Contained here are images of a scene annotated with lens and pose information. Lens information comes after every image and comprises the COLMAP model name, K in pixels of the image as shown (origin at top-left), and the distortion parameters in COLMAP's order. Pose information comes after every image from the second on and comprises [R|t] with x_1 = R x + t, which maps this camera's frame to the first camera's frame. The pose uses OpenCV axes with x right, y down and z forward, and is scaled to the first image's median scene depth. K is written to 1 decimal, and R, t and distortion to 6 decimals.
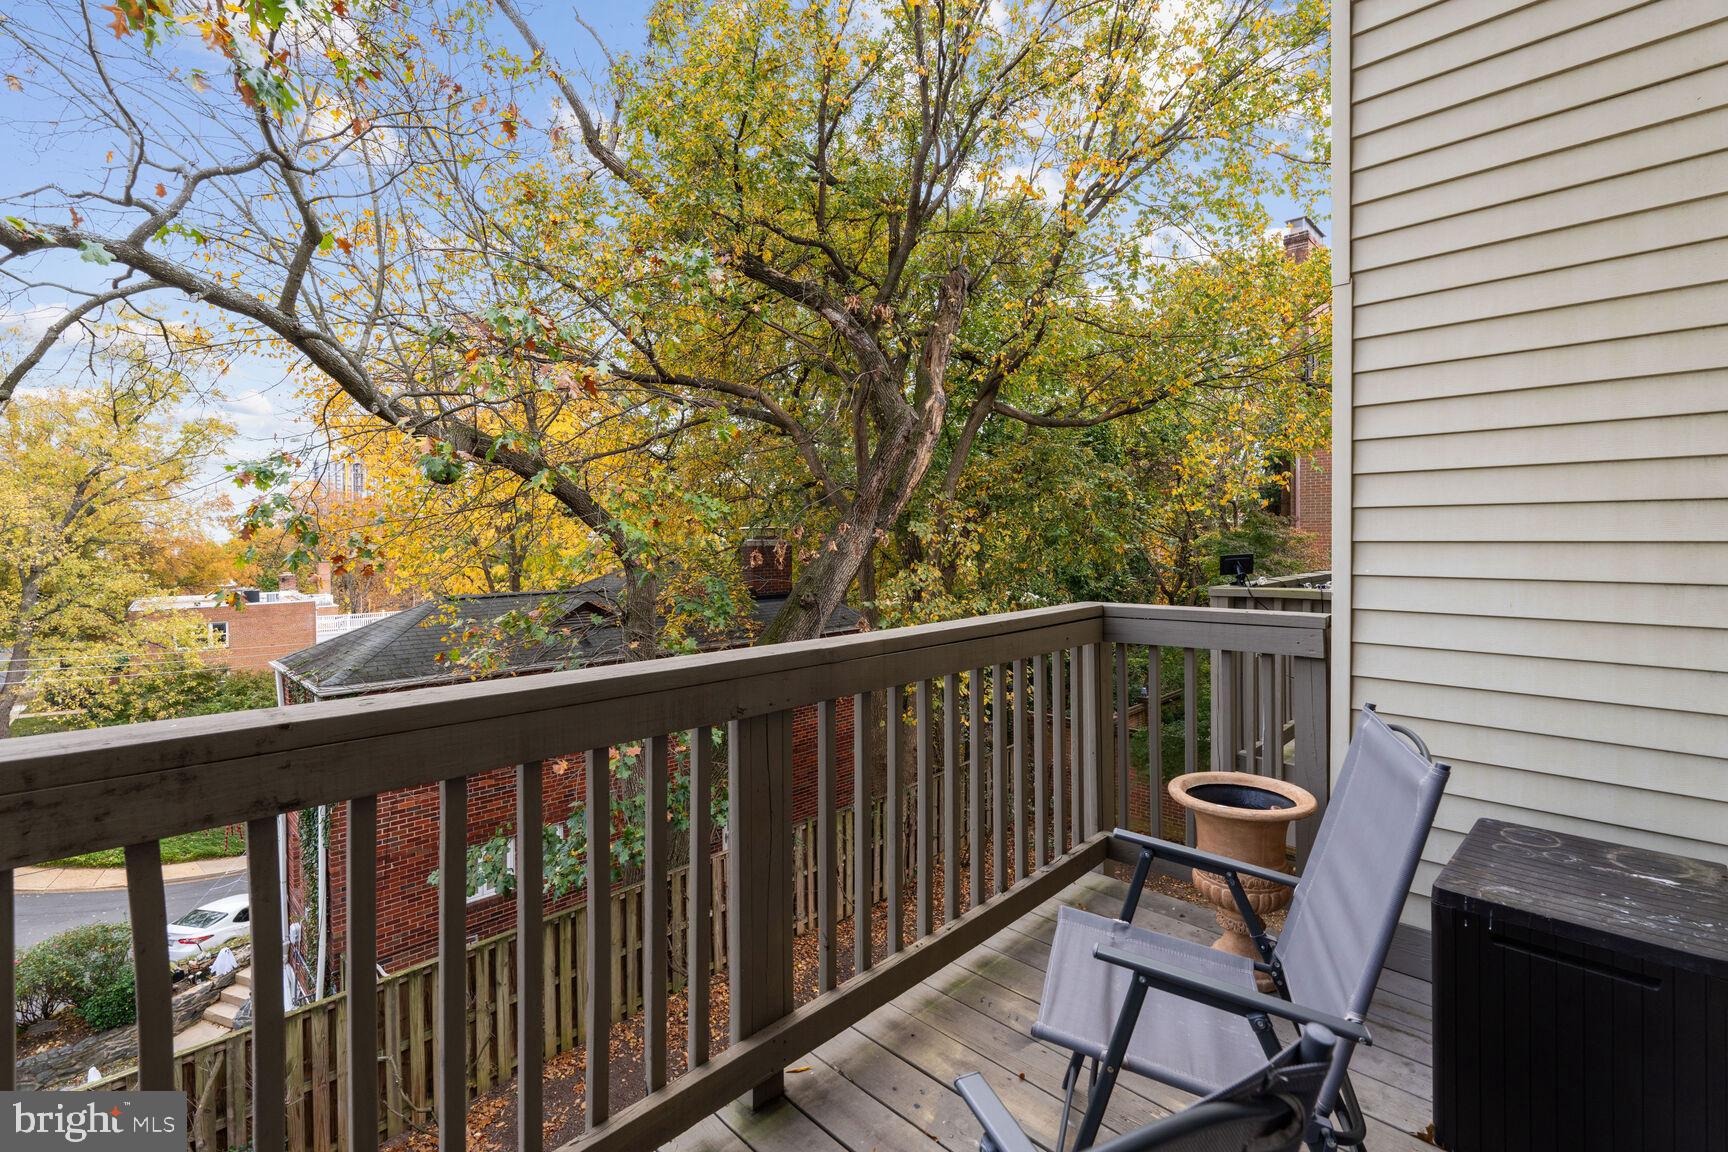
lens RADIAL K [[778.4, 0, 865.5], [0, 778.4, 553.5], [0, 0, 1]] dist [-0.000382, 0.009205]
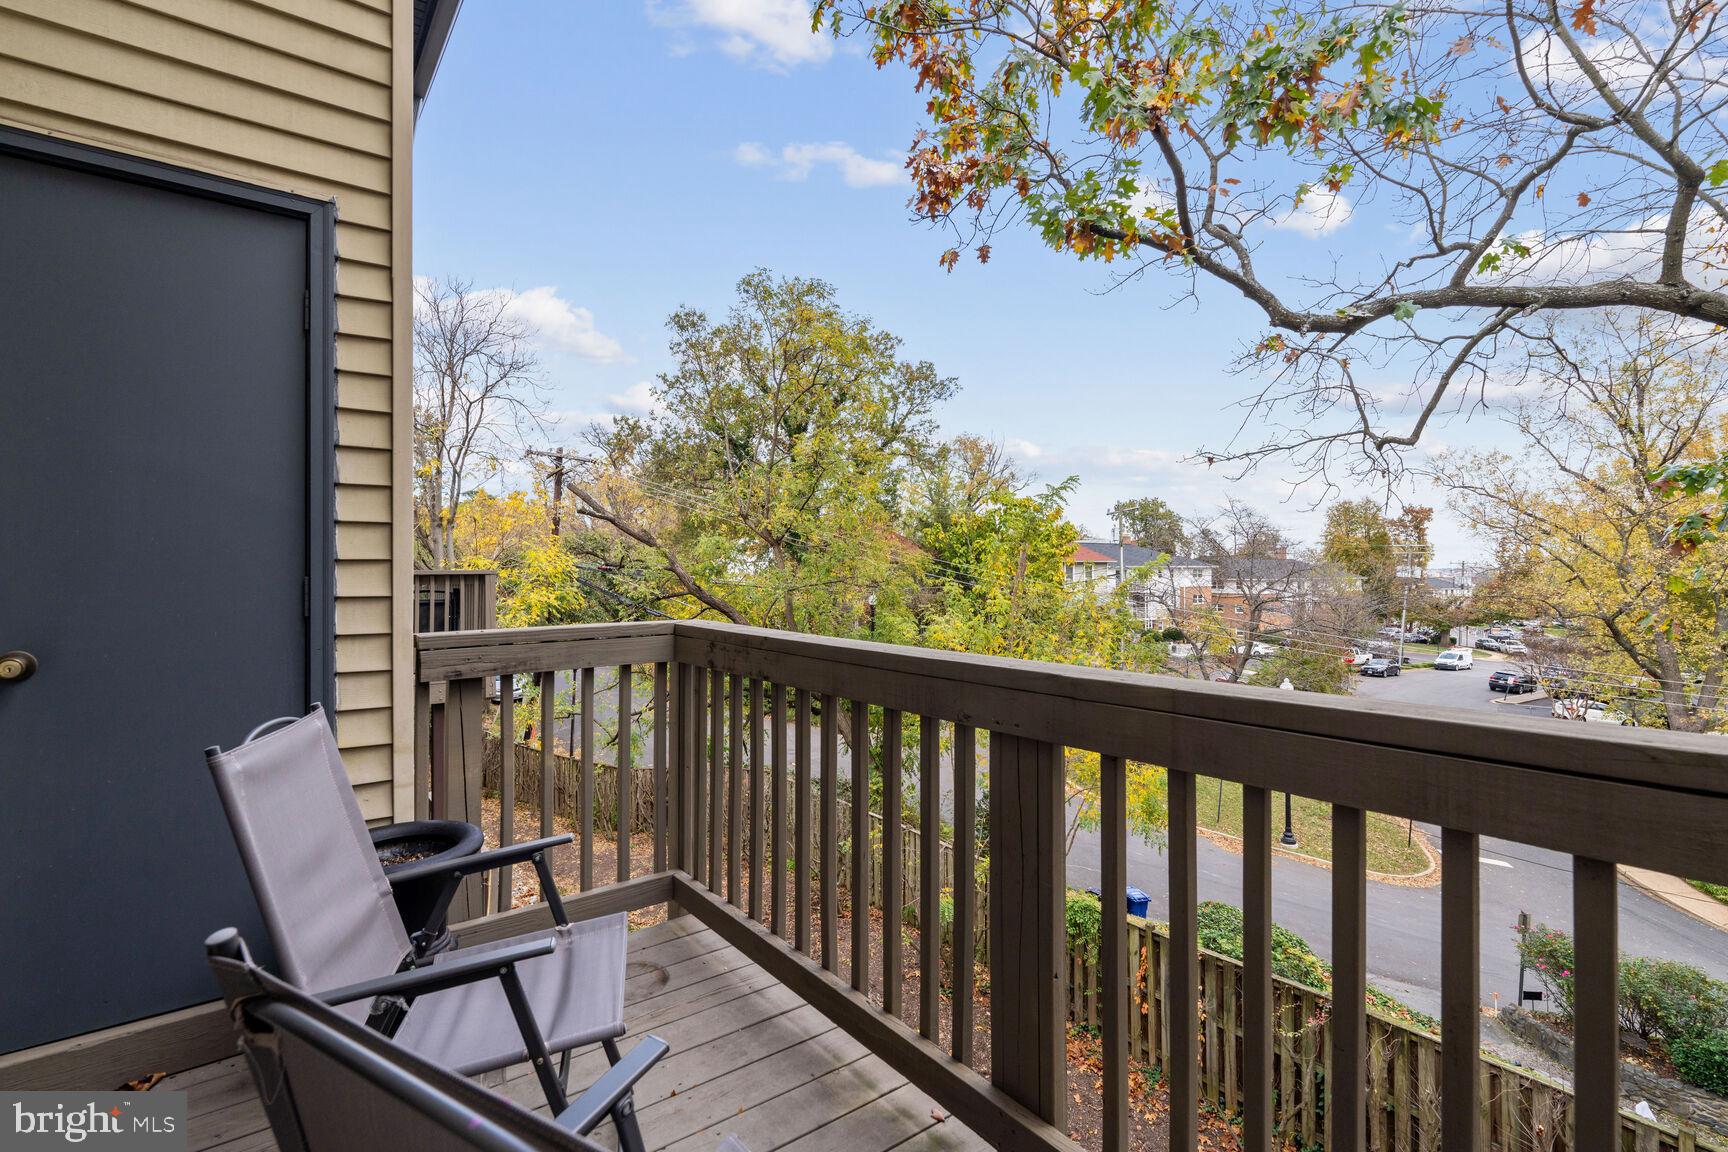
lens RADIAL K [[802.6, 0, 867.5], [0, 802.6, 567.1], [0, 0, 1]] dist [-0.003130, 0.000354]
pose [[-0.149098, 0.002963, -0.988818, 0.198728], [-0.018213, 0.999818, 0.005742, 0.004309], [0.988655, 0.018866, -0.149017, 0.247358]]
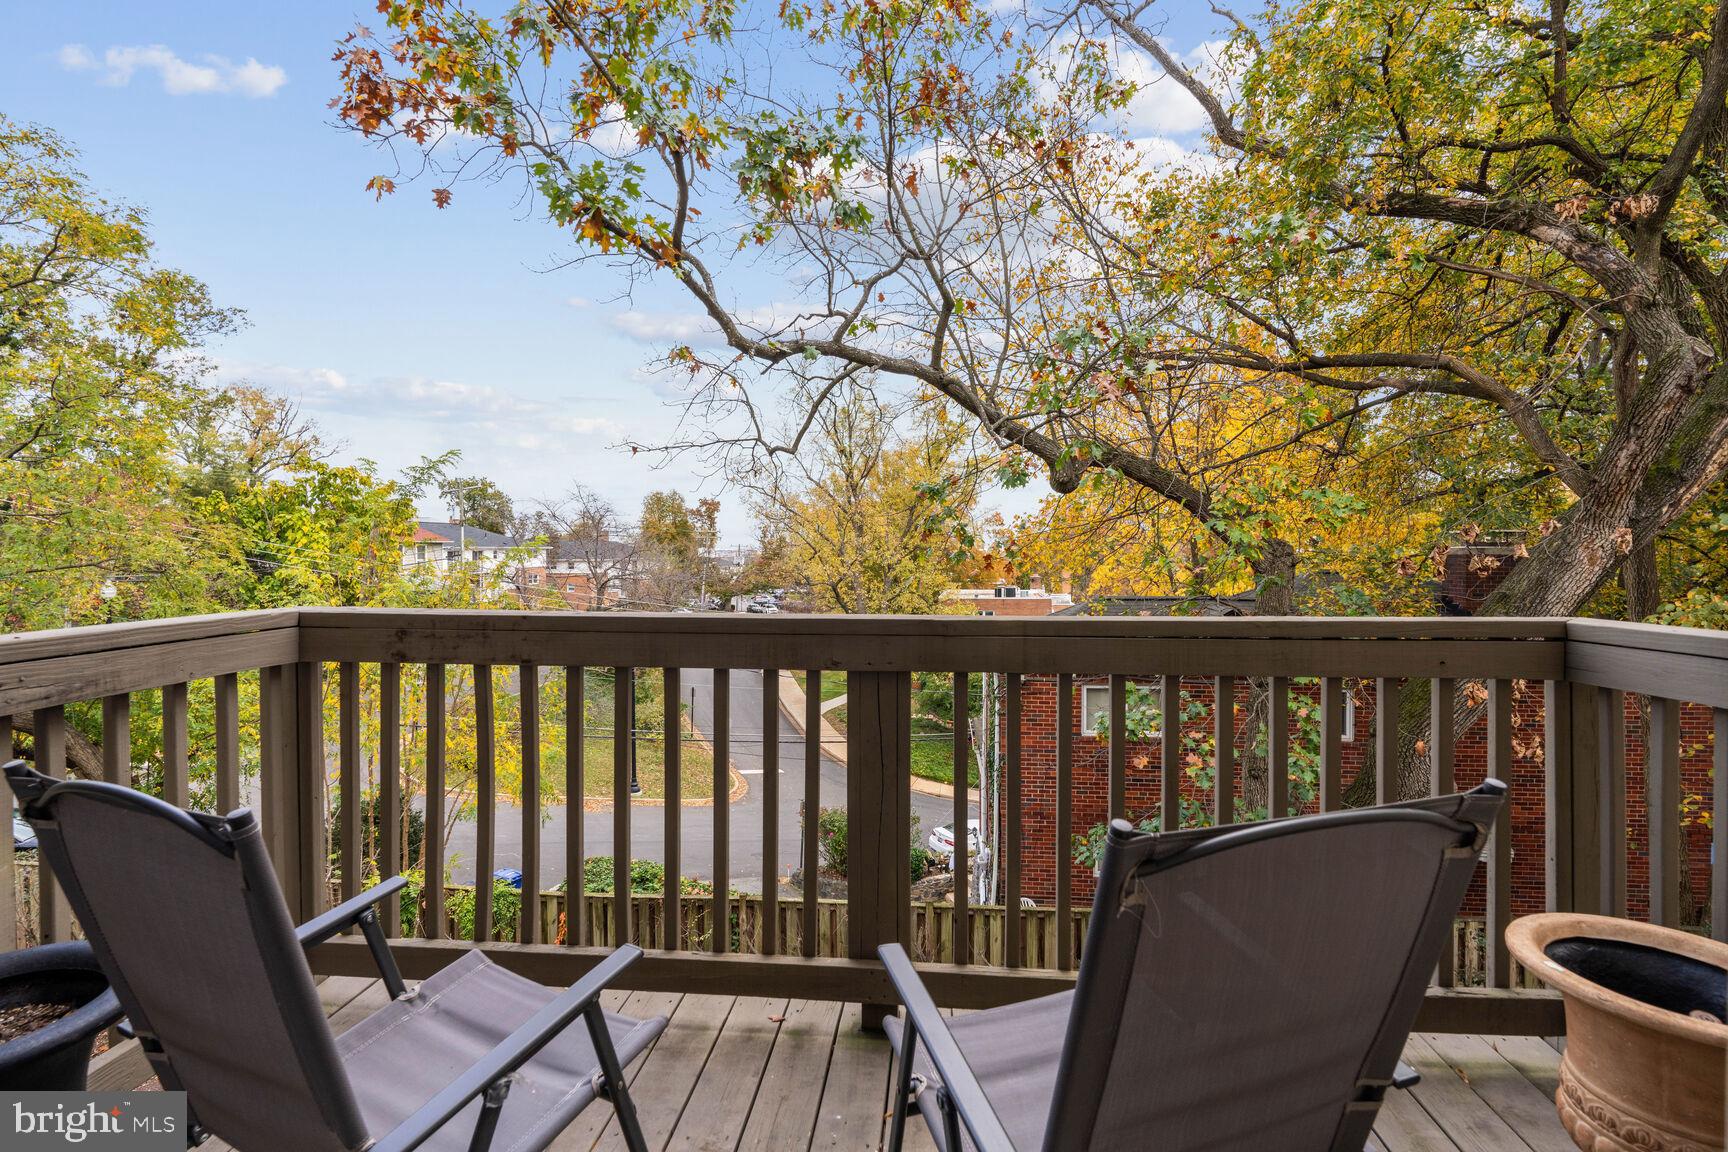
lens RADIAL K [[782.4, 0, 868.0], [0, 782.4, 563.5], [0, 0, 1]] dist [-0.003726, 0.001161]
pose [[0.633048, 0.018302, -0.773896, 0.181229], [-0.019616, 0.999779, 0.007598, 0.011543], [0.773864, 0.010371, 0.633267, 0.073656]]
